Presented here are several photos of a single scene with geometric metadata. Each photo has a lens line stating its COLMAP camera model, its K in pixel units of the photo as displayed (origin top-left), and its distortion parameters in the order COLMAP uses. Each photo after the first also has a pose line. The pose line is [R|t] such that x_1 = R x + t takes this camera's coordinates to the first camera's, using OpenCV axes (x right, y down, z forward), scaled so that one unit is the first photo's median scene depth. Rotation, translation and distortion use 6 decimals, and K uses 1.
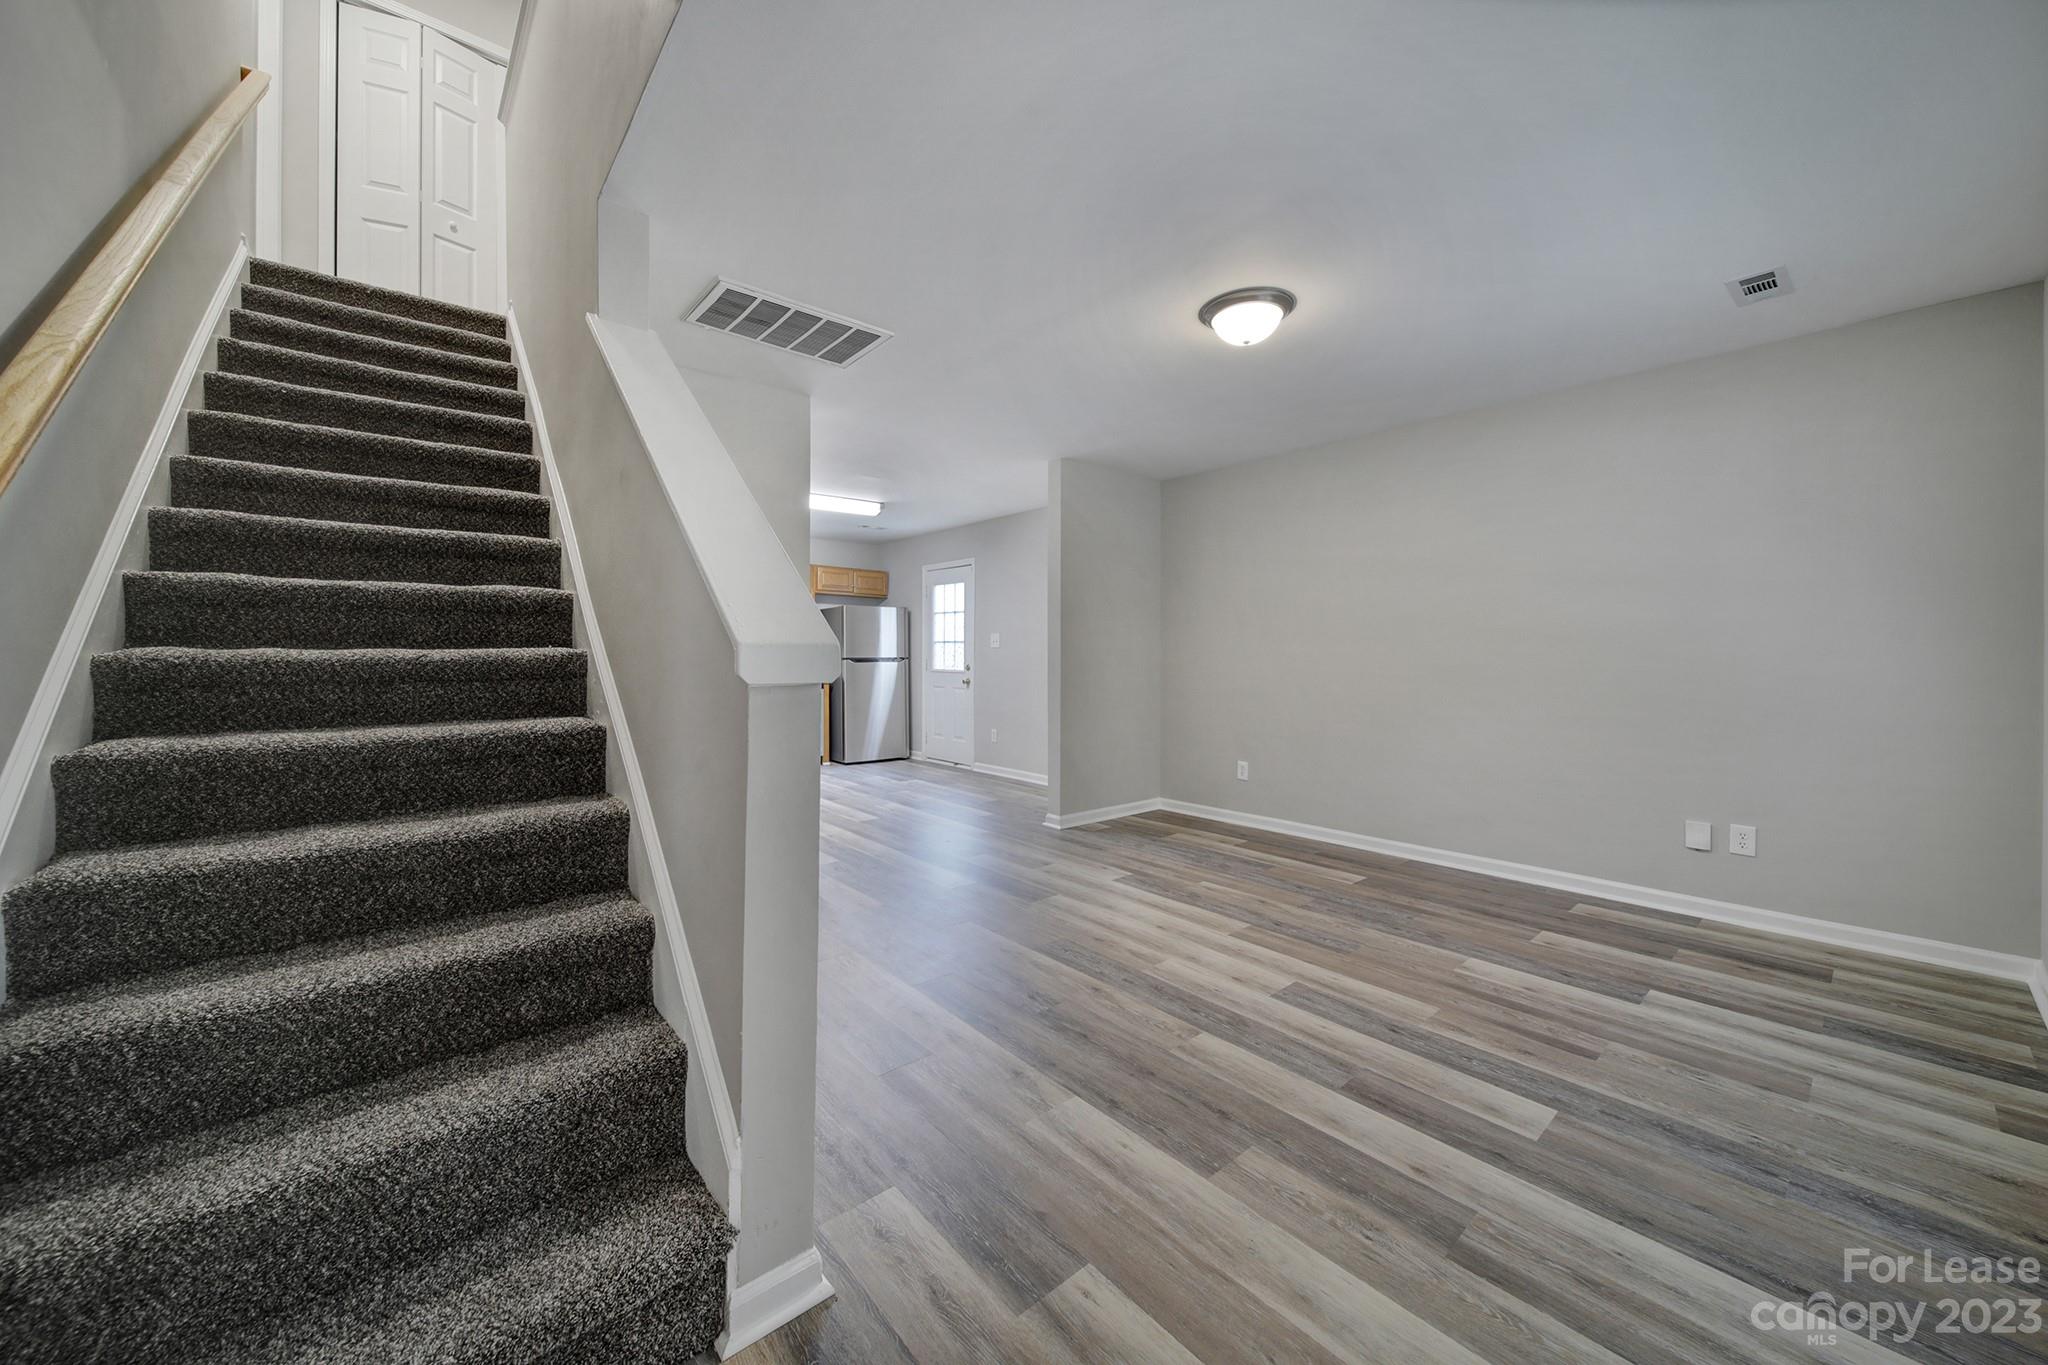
lens RADIAL K [[719.4, 0, 1023.1], [0, 719.4, 641.2], [0, 0, 1]] dist [0.000760, -0.001589]
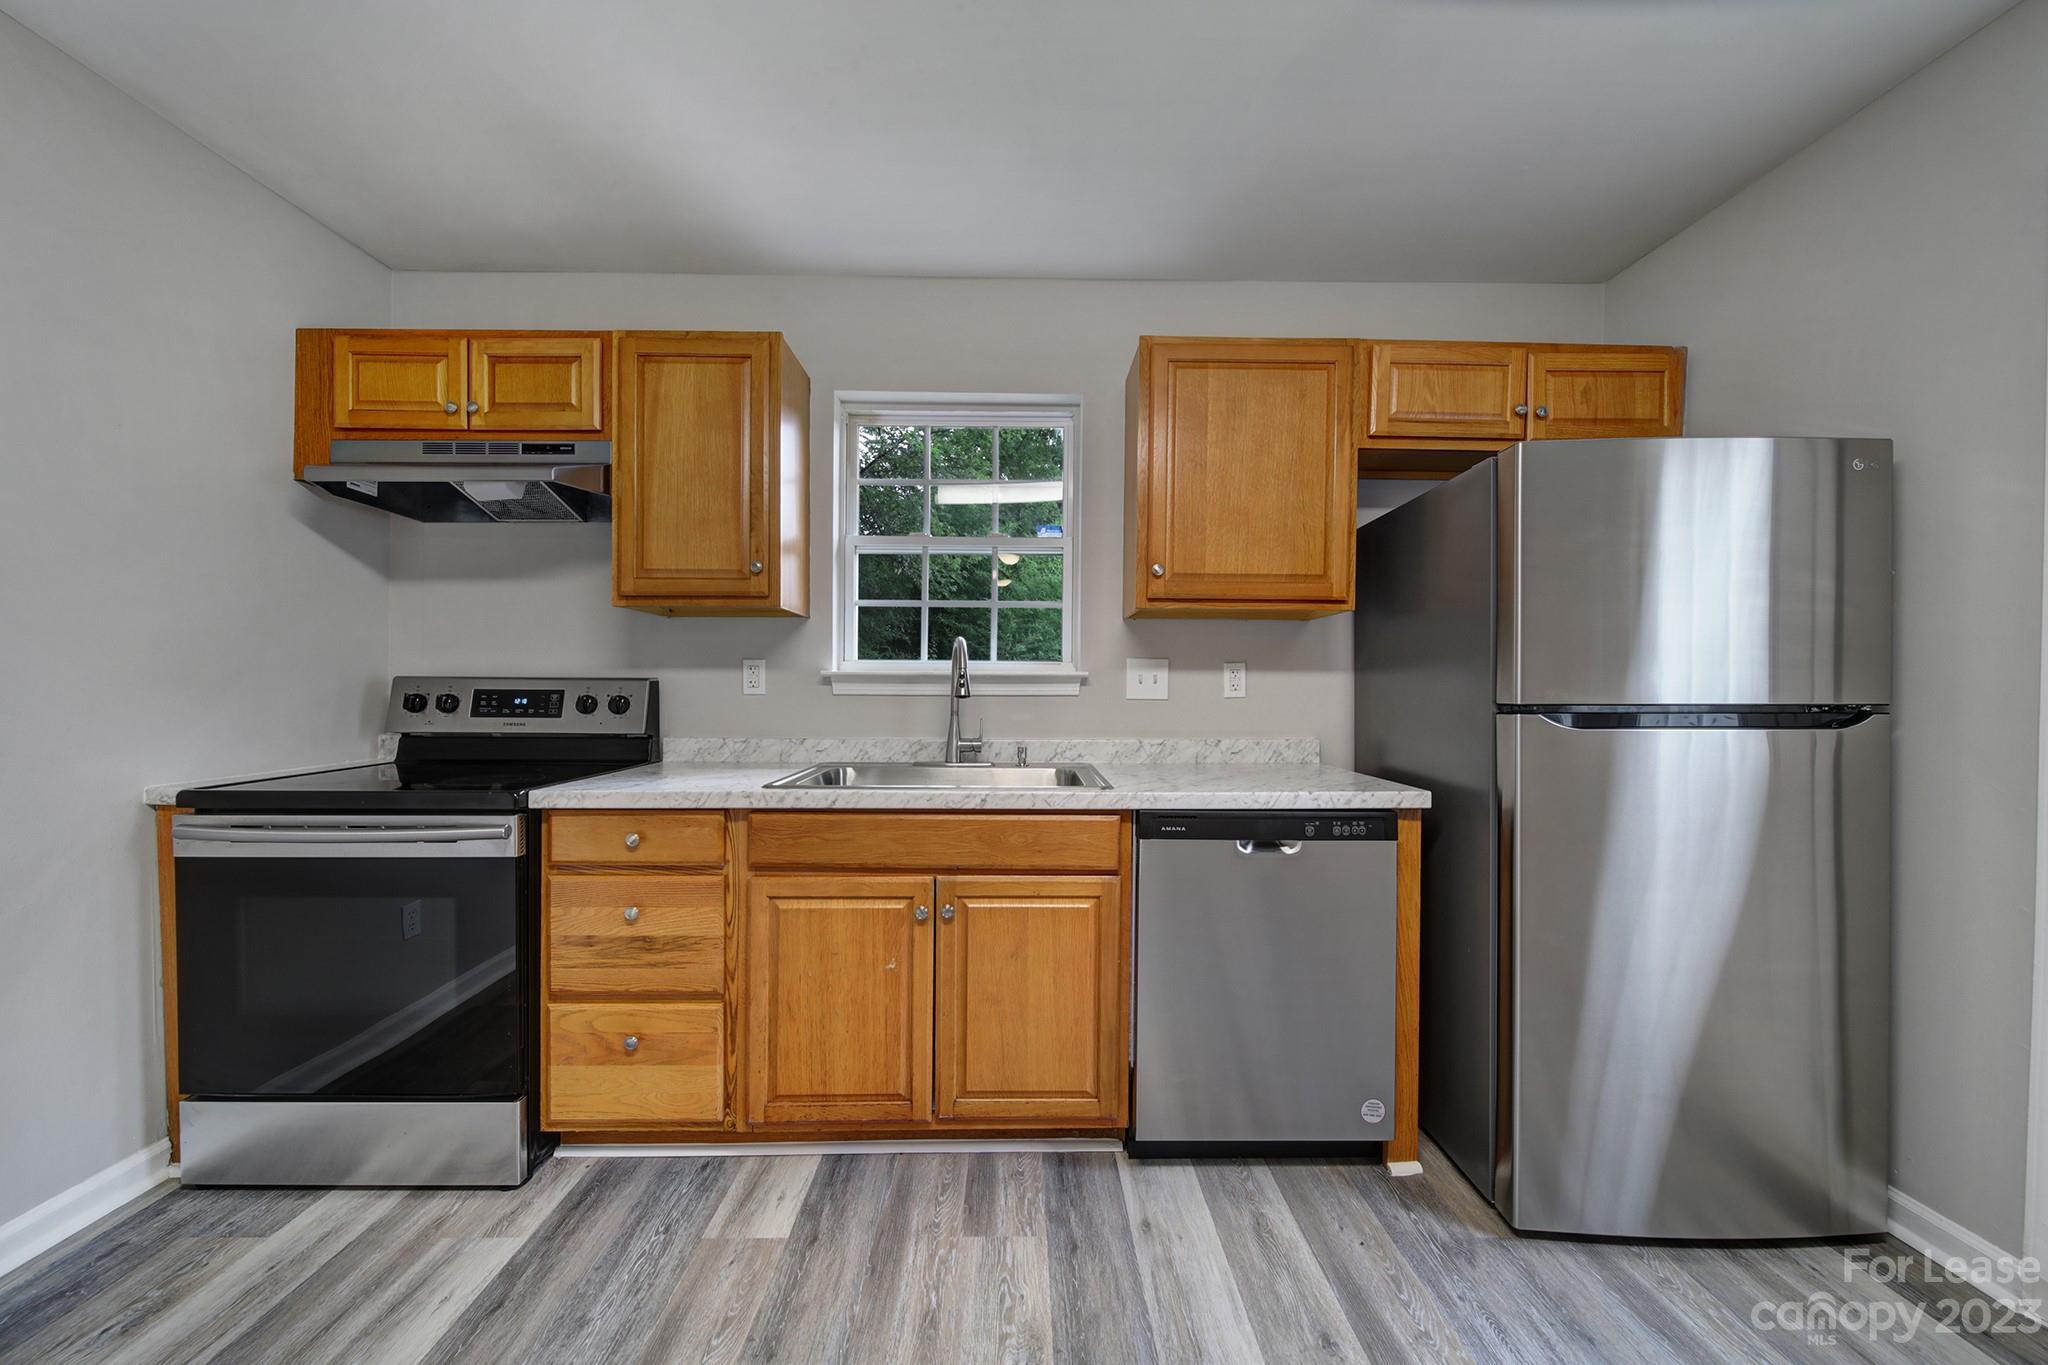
lens RADIAL K [[719.4, 0, 1036.2], [0, 719.4, 691.2], [0, 0, 1]] dist [0.000760, -0.001589]
pose [[0.781549, 0.006417, -0.623810, -0.654182], [0.008434, 0.999747, 0.020851, 0.038262], [0.623786, -0.021558, 0.781298, 2.184376]]
